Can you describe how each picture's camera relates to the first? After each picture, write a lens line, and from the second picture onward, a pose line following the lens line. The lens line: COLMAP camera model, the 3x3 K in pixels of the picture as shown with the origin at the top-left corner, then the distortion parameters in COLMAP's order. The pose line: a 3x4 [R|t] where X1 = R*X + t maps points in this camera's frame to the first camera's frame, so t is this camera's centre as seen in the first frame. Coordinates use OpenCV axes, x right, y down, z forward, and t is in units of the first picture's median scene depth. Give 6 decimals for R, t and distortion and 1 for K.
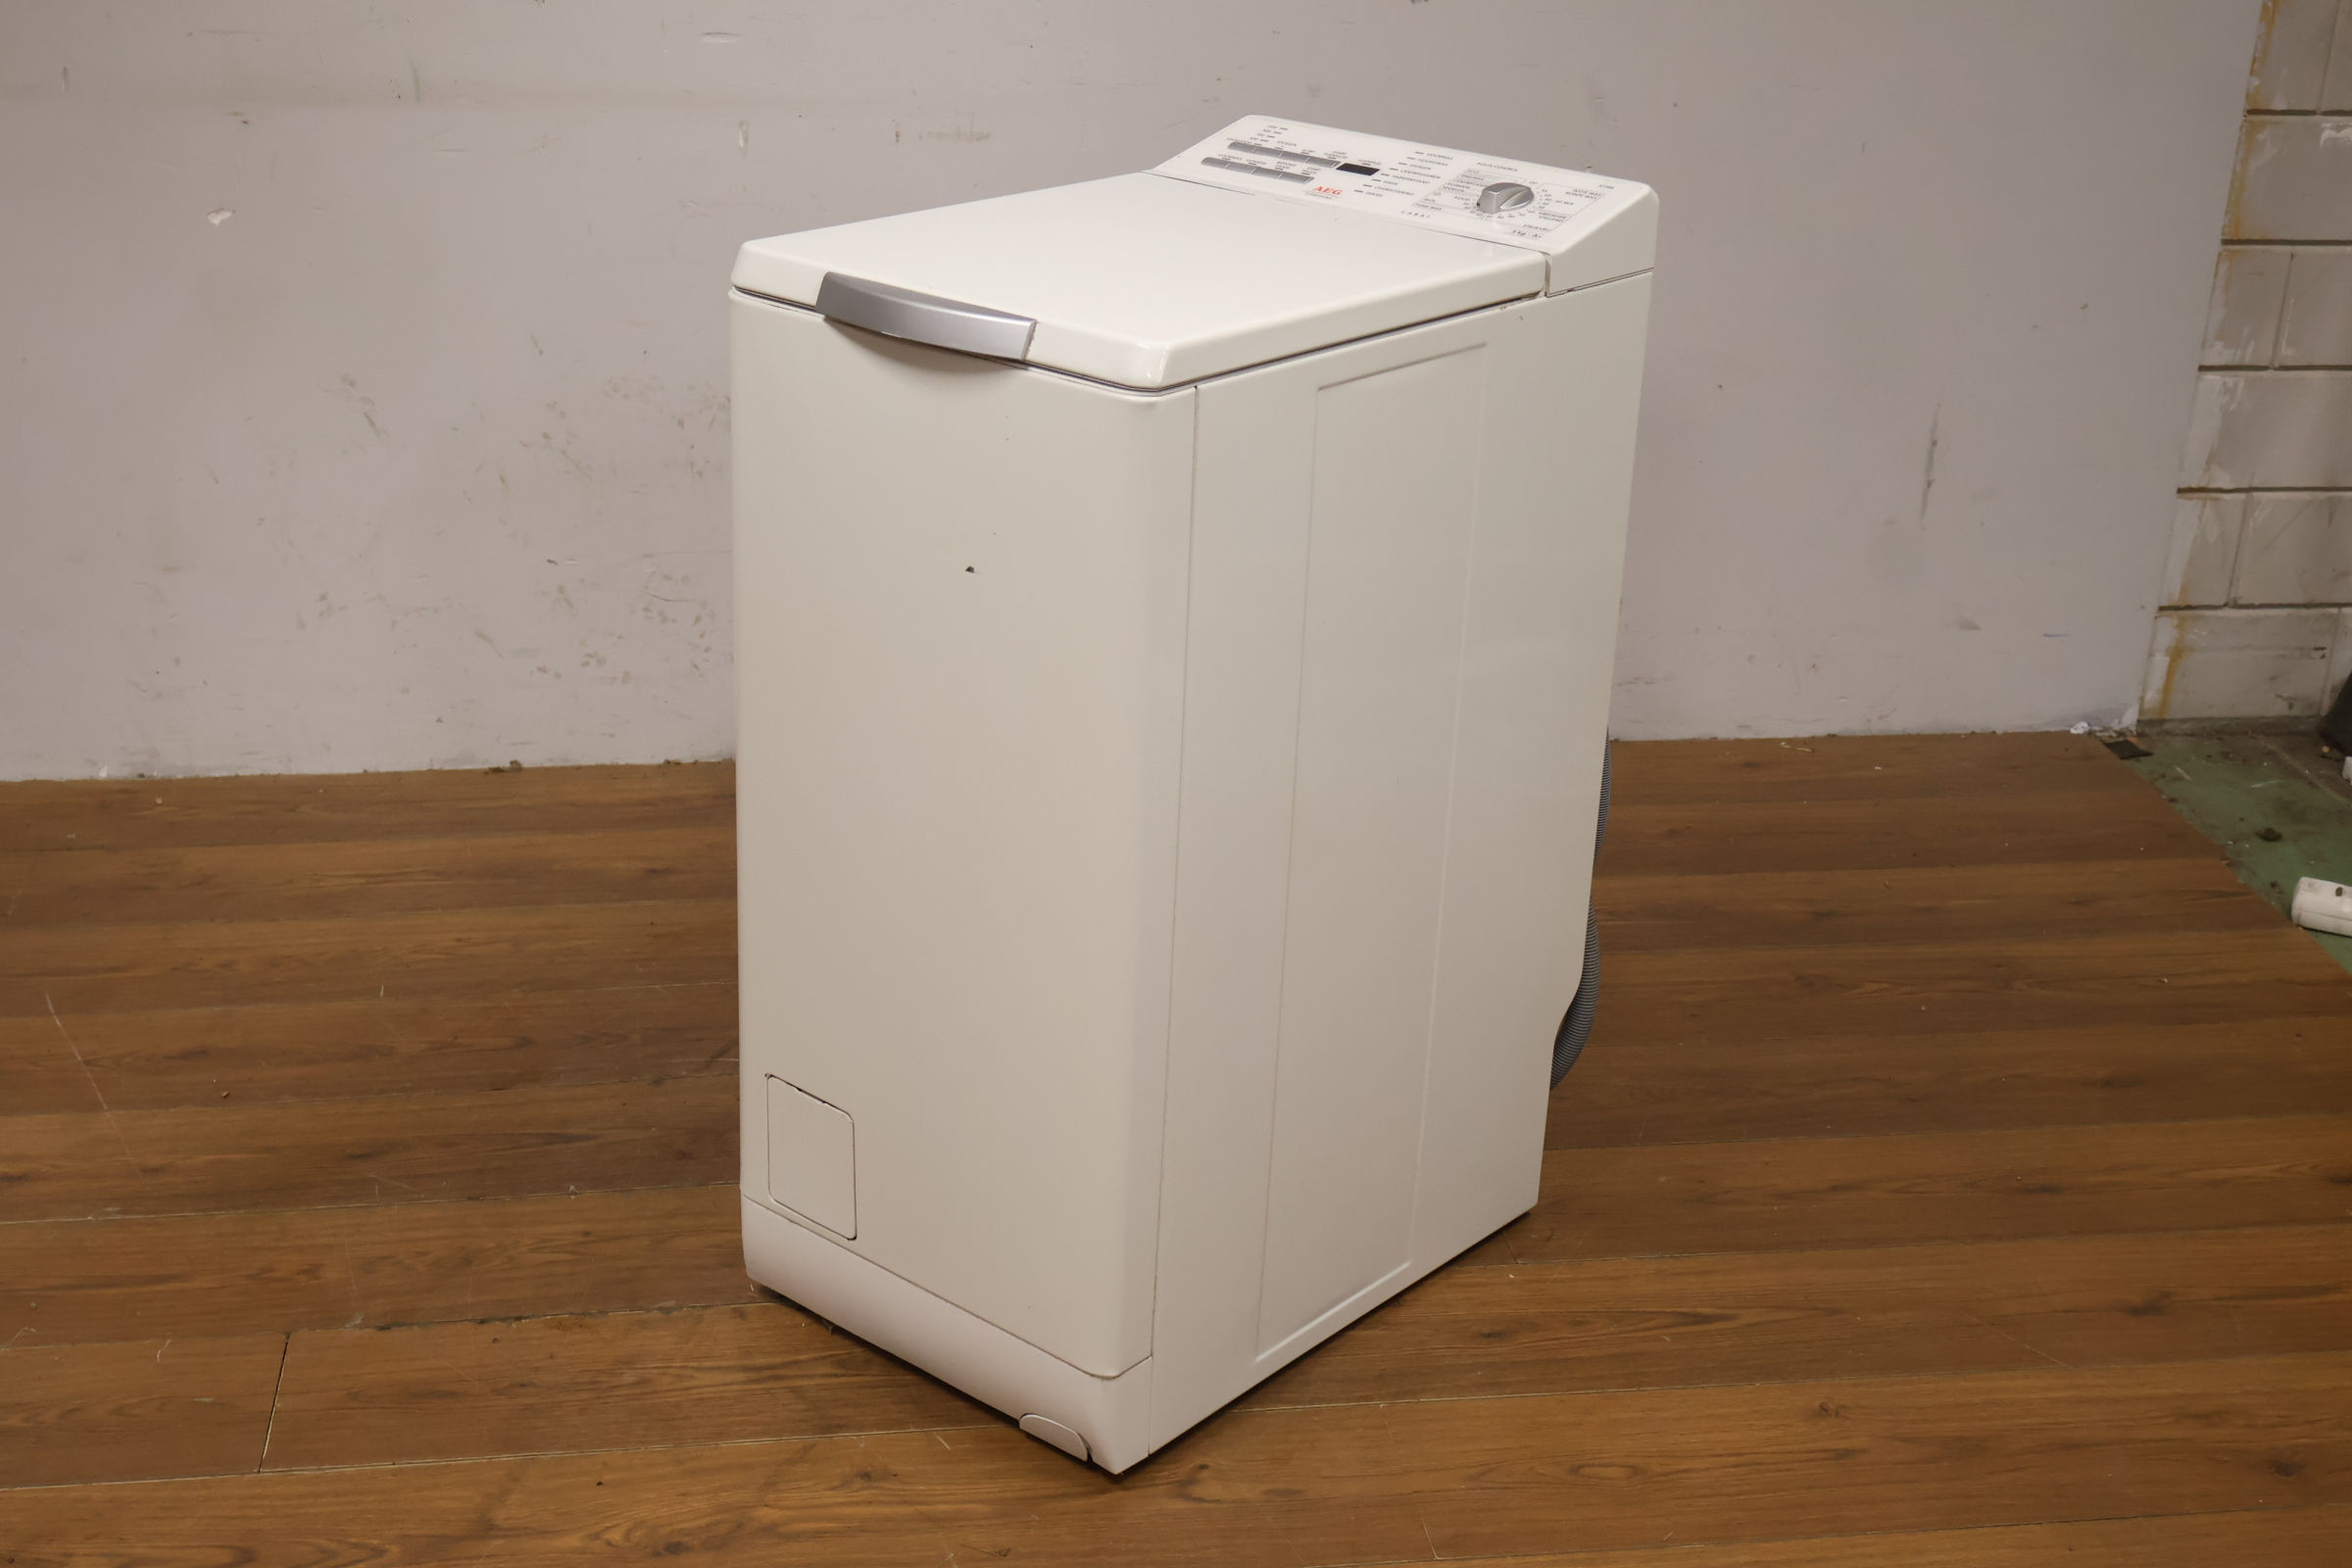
lens RADIAL K [[3044.0, 0, 1168.5], [0, 3044.0, 780.2], [0, 0, 1]] dist [0.005608, 0.000000]
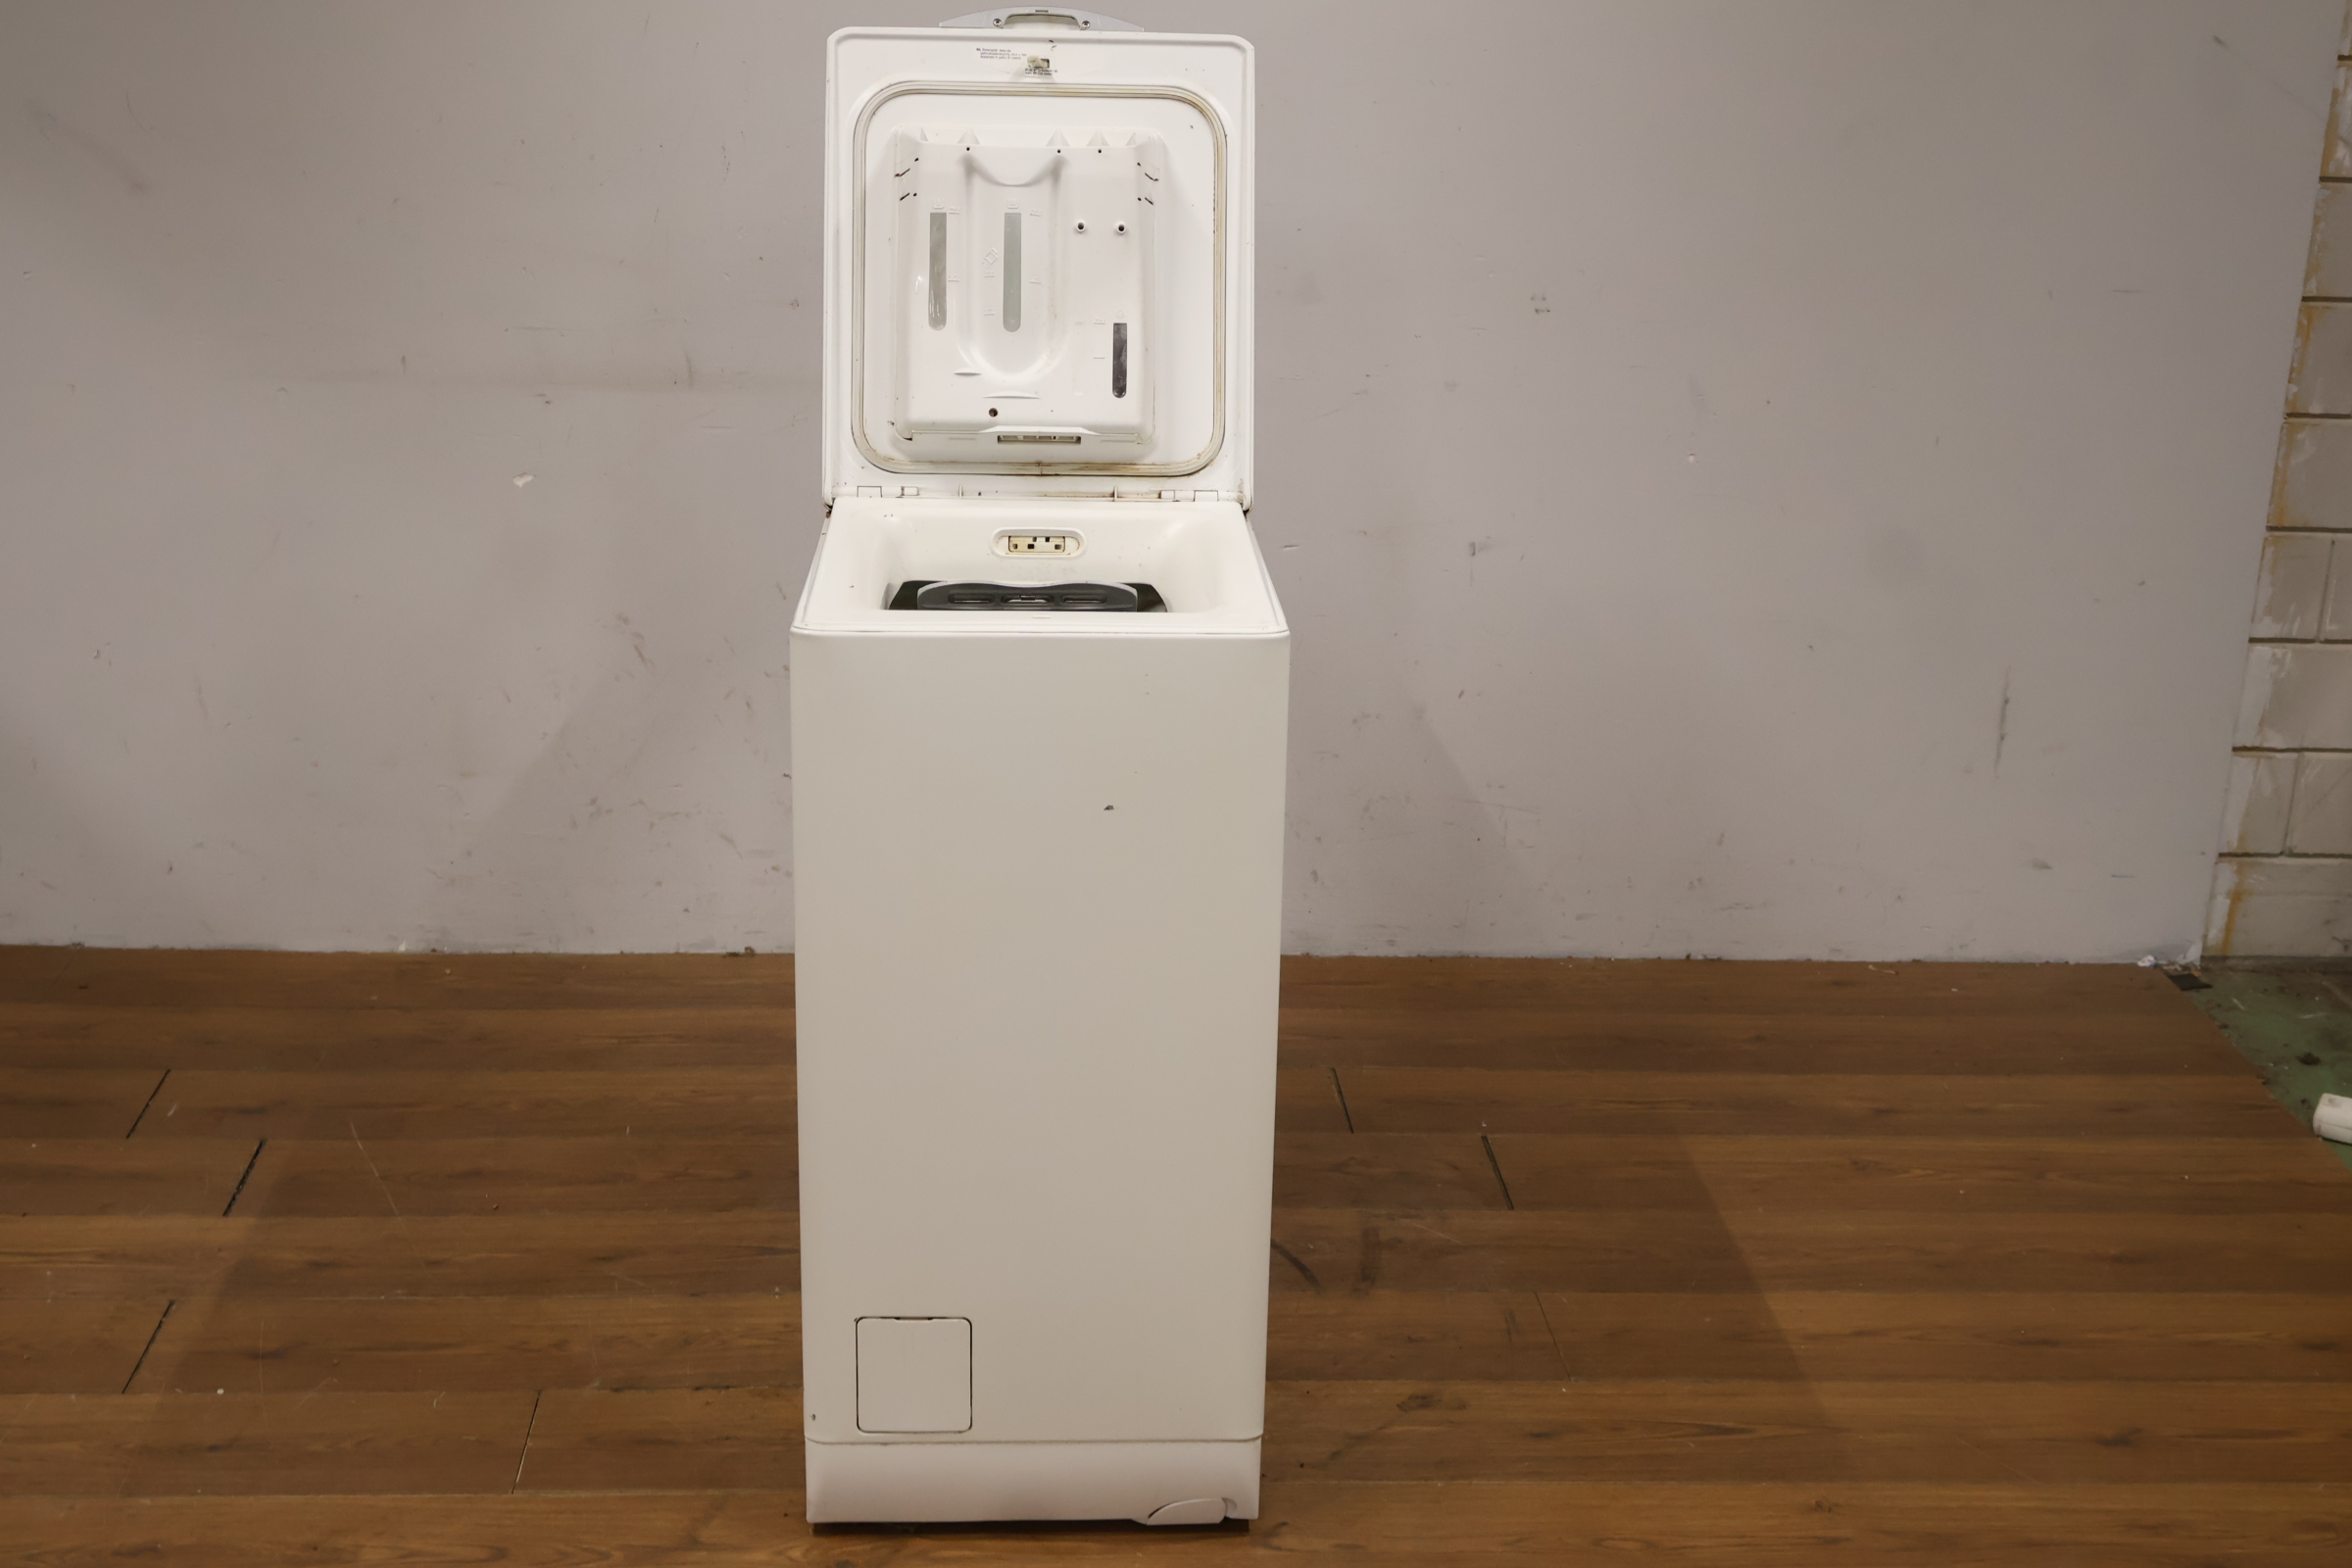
lens RADIAL K [[3044.0, 0, 1172.8], [0, 3044.0, 791.0], [0, 0, 1]] dist [0.005608, 0.000000]
pose [[0.996482, 0.023252, -0.080512, 0.044783], [-0.029871, 0.996184, -0.082012, 0.029109], [0.078298, 0.084128, 0.993374, -0.168942]]
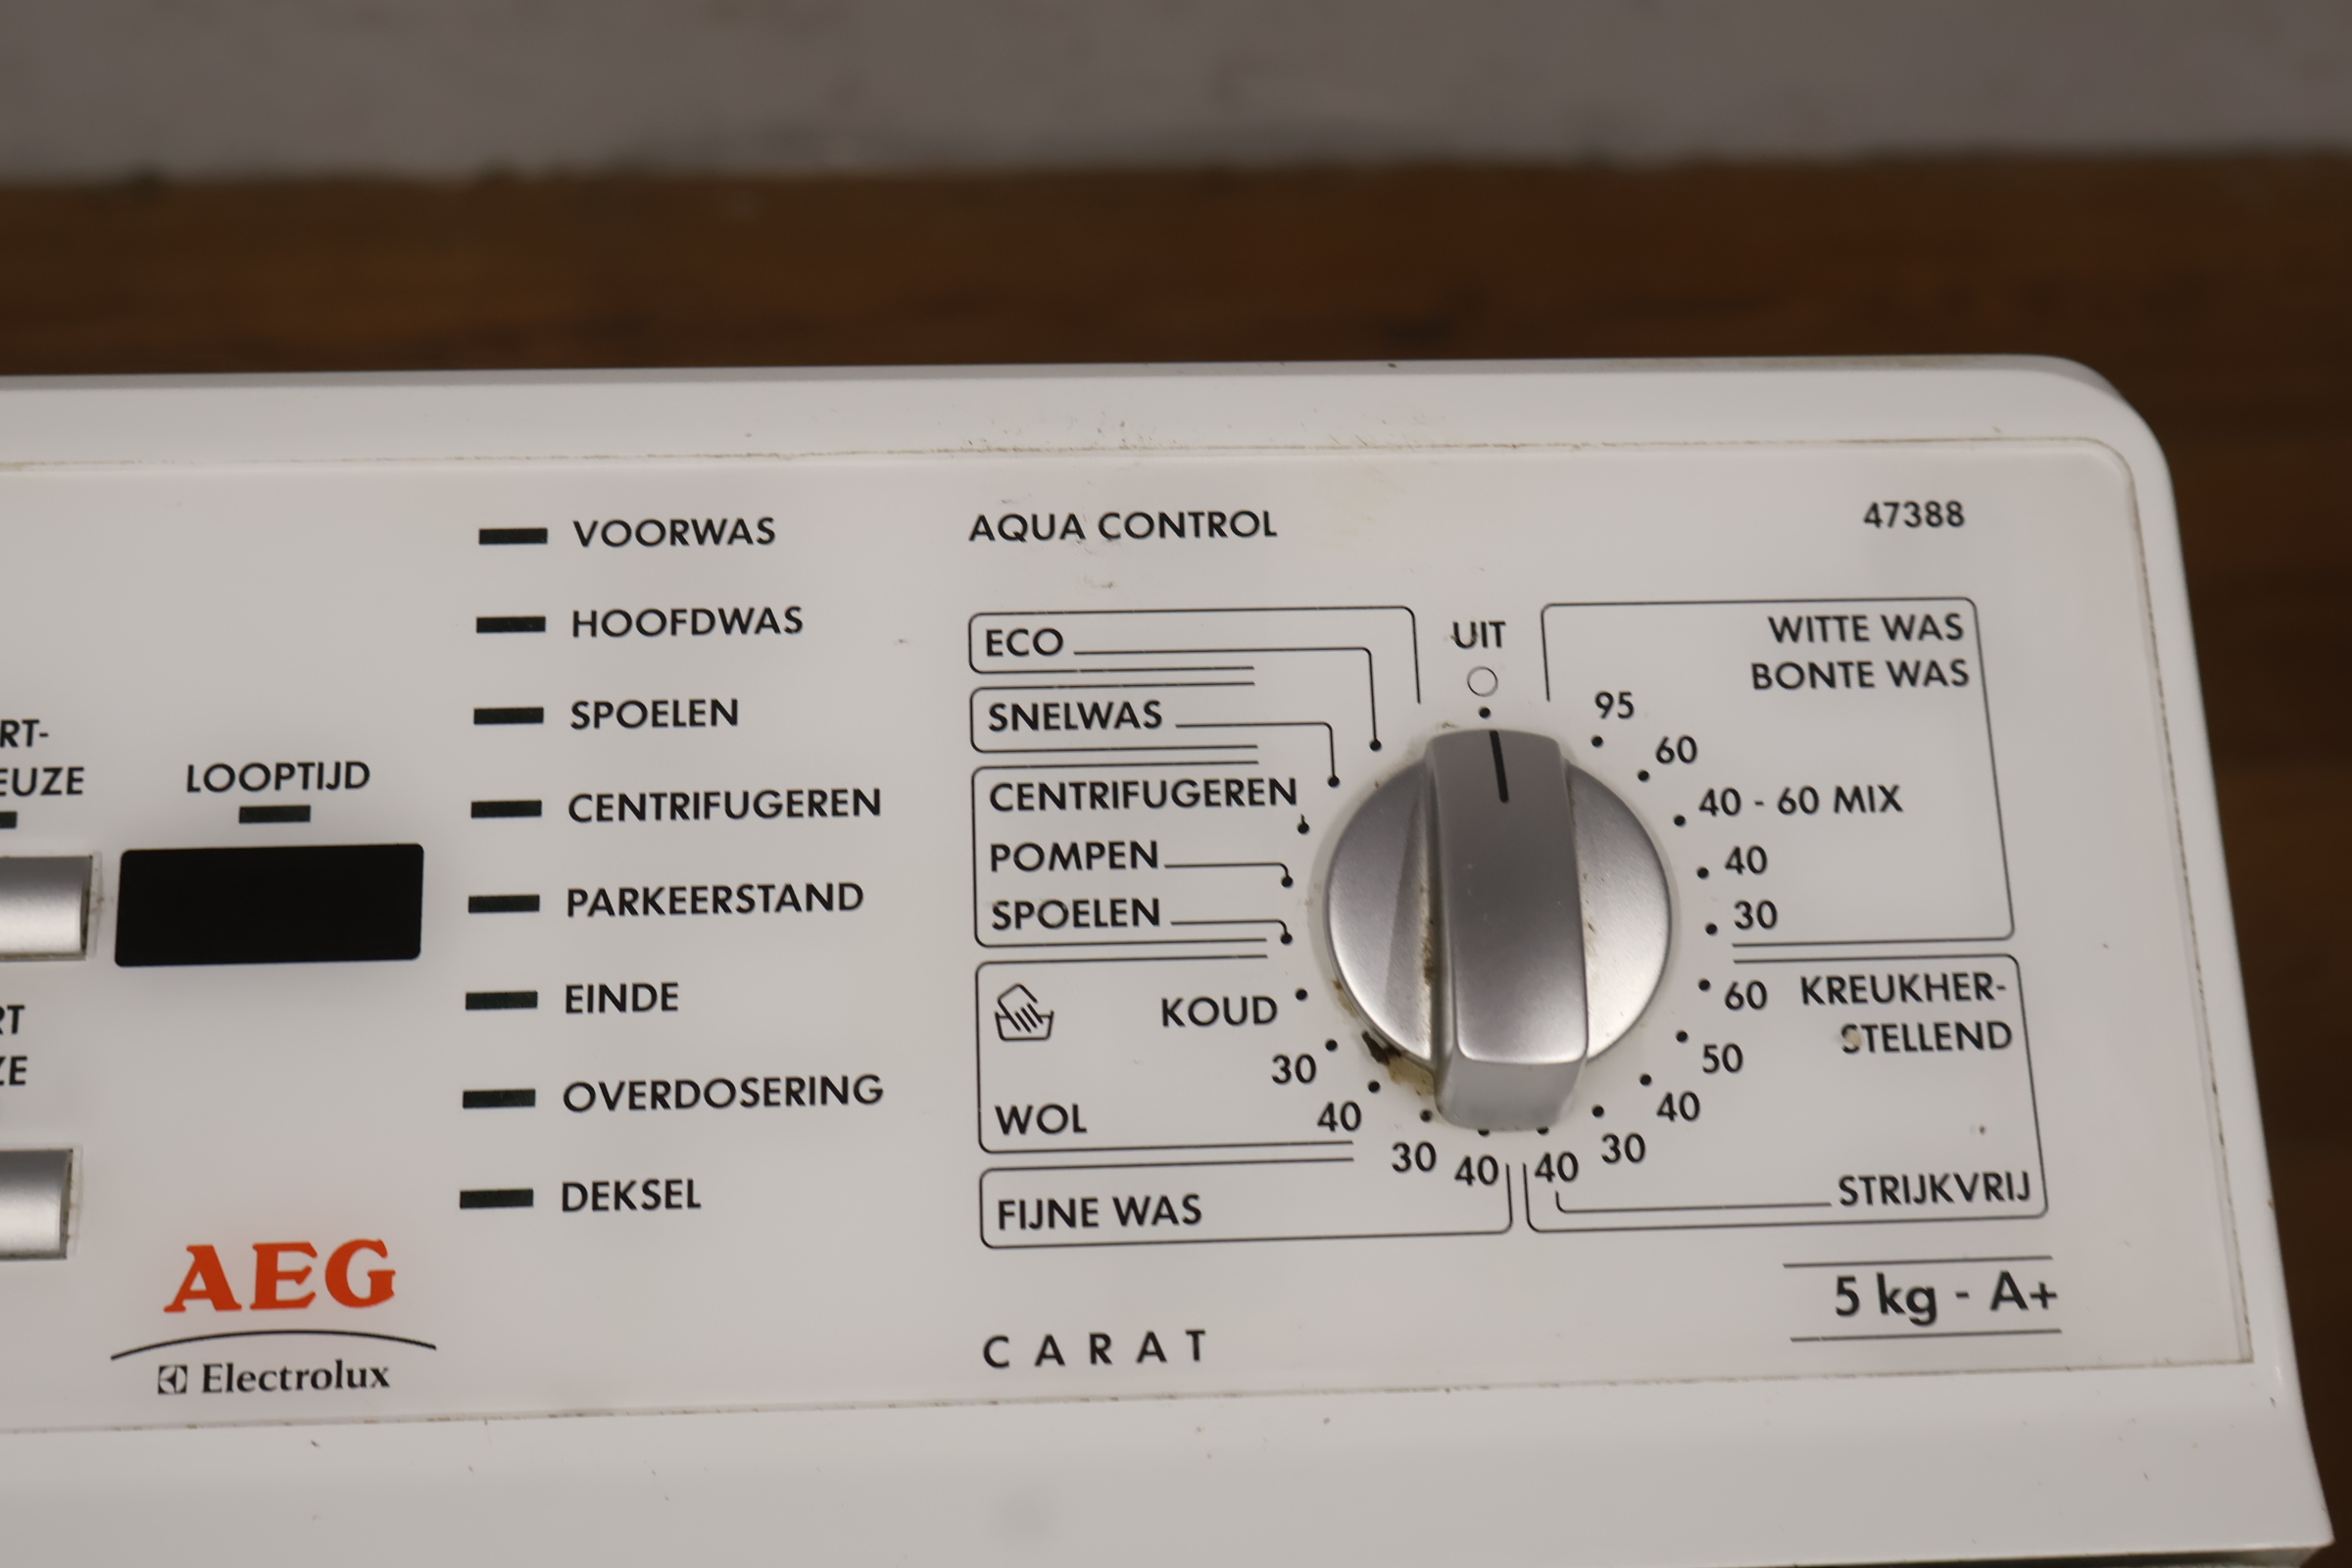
lens RADIAL K [[3044.0, 0, 1178.9], [0, 3044.0, 782.1], [0, 0, 1]] dist [0.005608, 0.000000]
pose [[0.996108, 0.084311, -0.025714, -0.056835], [-0.052417, 0.801119, 0.596205, -0.244785], [0.070866, -0.592537, 0.802420, 0.721871]]
